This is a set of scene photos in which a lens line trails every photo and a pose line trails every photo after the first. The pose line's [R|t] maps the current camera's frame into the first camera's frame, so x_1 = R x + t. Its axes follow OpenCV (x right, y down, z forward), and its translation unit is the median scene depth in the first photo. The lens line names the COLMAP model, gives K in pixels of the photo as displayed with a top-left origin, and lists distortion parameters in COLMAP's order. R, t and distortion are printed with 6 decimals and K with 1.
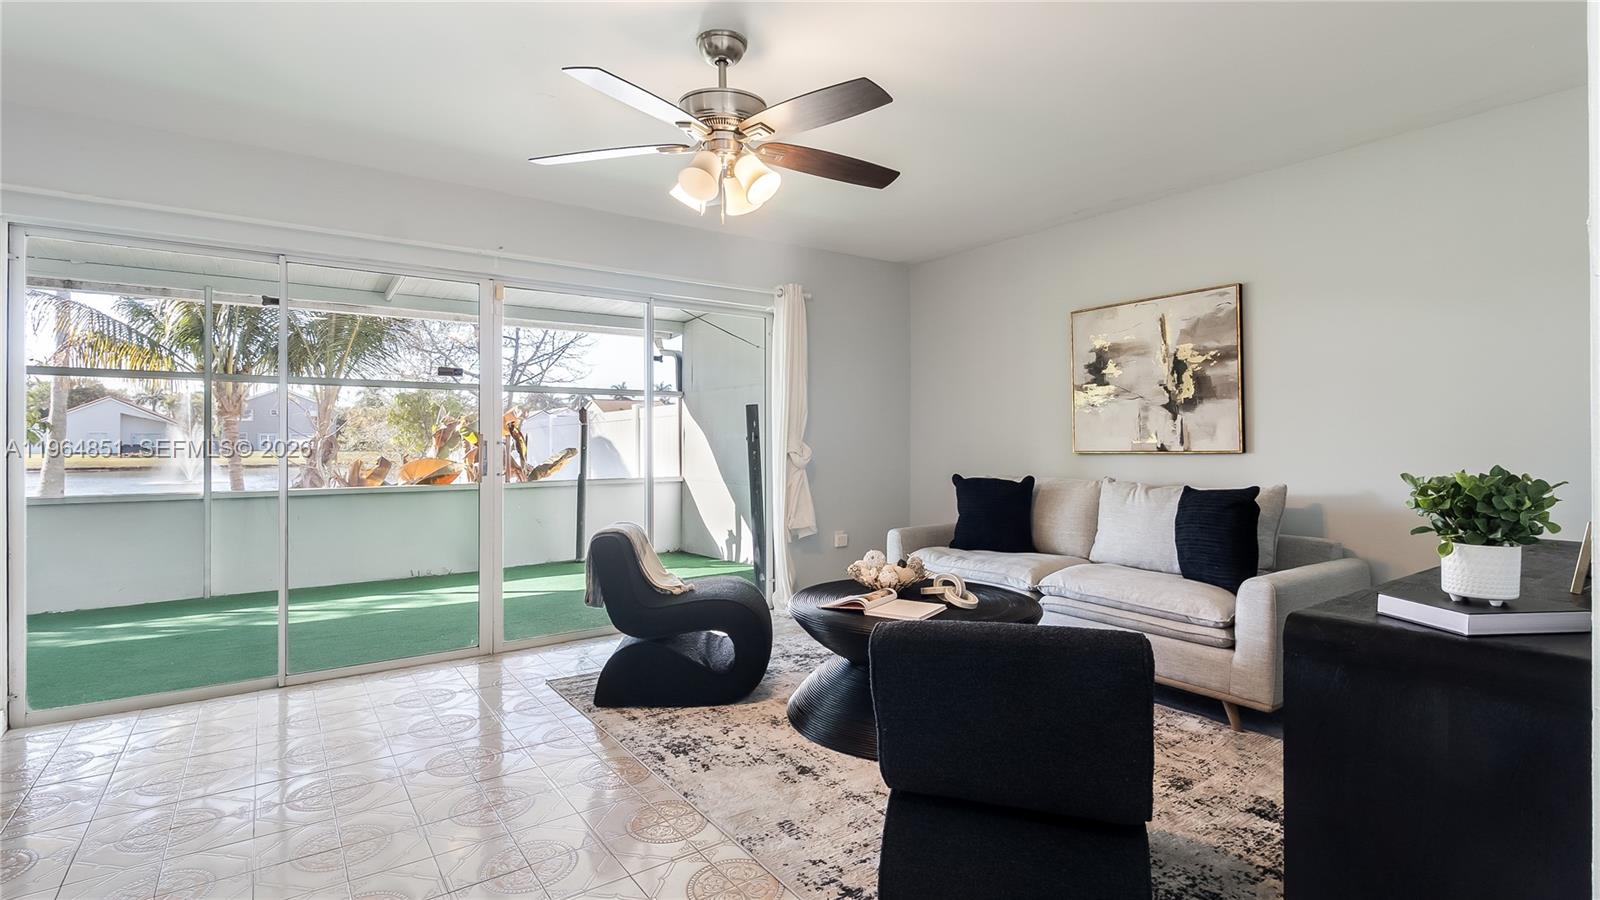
lens RADIAL K [[747.0, 0, 800.0], [0, 747.0, 450.0], [0, 0, 1]] dist [-0.003344, -0.000046]
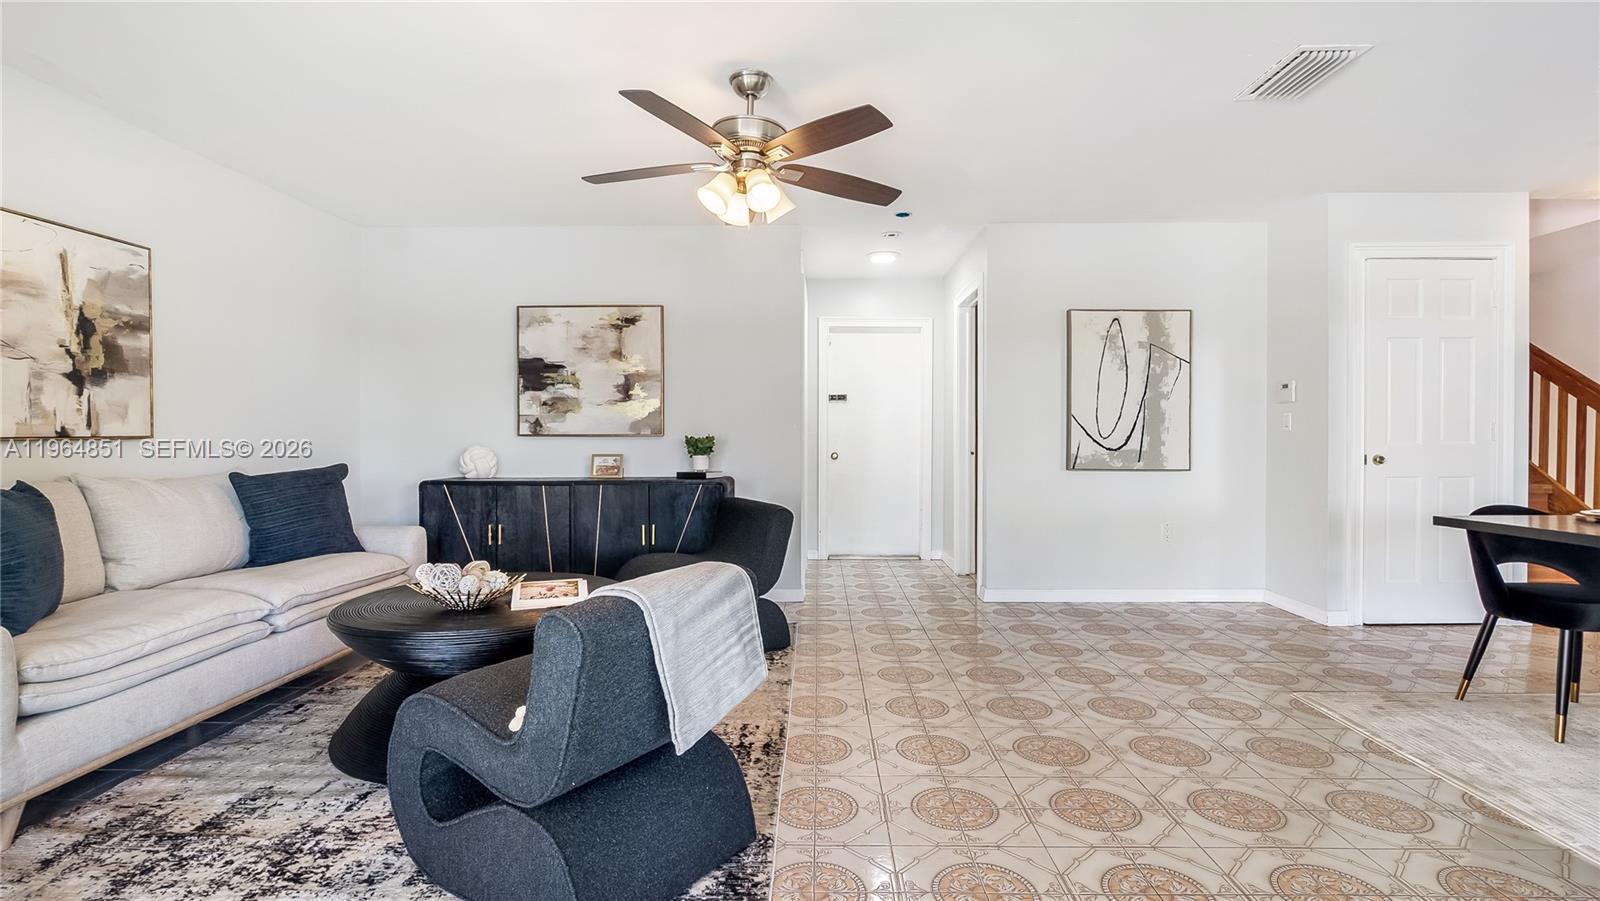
lens RADIAL K [[747.0, 0, 800.0], [0, 747.0, 450.5], [0, 0, 1]] dist [-0.003344, -0.000046]
pose [[-0.800861, -0.006725, 0.598813, -0.539134], [0.011179, 0.999595, 0.026178, 0.004128], [-0.598746, 0.027659, -0.800461, 1.175298]]
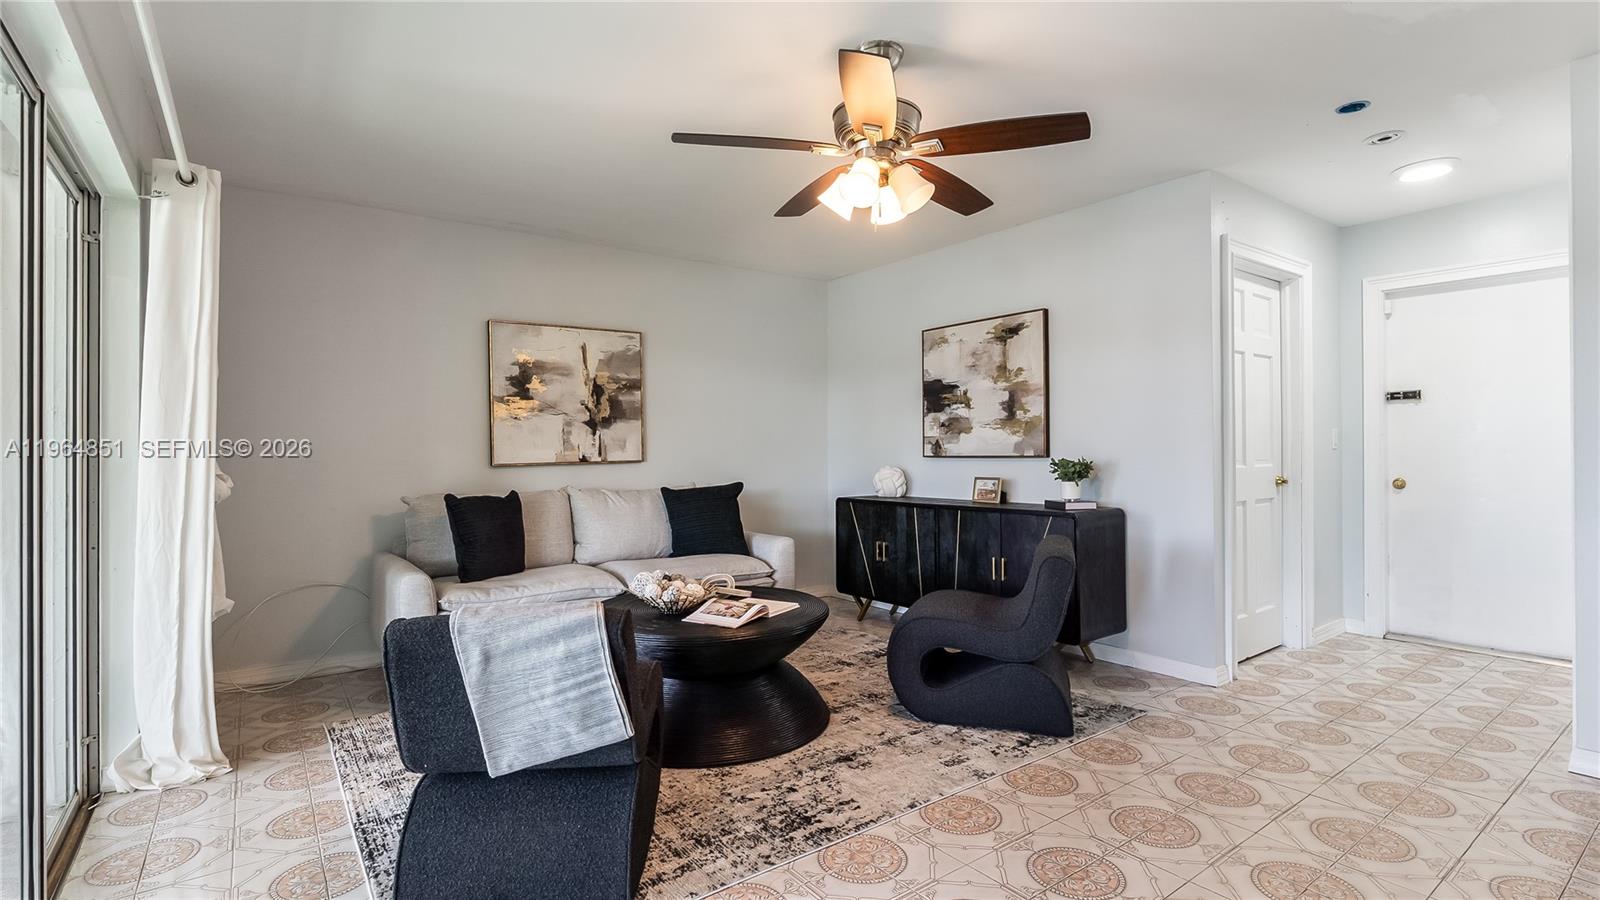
lens RADIAL K [[747.0, 0, 800.0], [0, 747.0, 450.0], [0, 0, 1]] dist [-0.003344, -0.000046]
pose [[-0.016563, 0.004466, 0.999853, -0.687774], [0.022212, 0.999745, -0.004098, -0.004373], [-0.999616, 0.022141, -0.016658, 0.698619]]
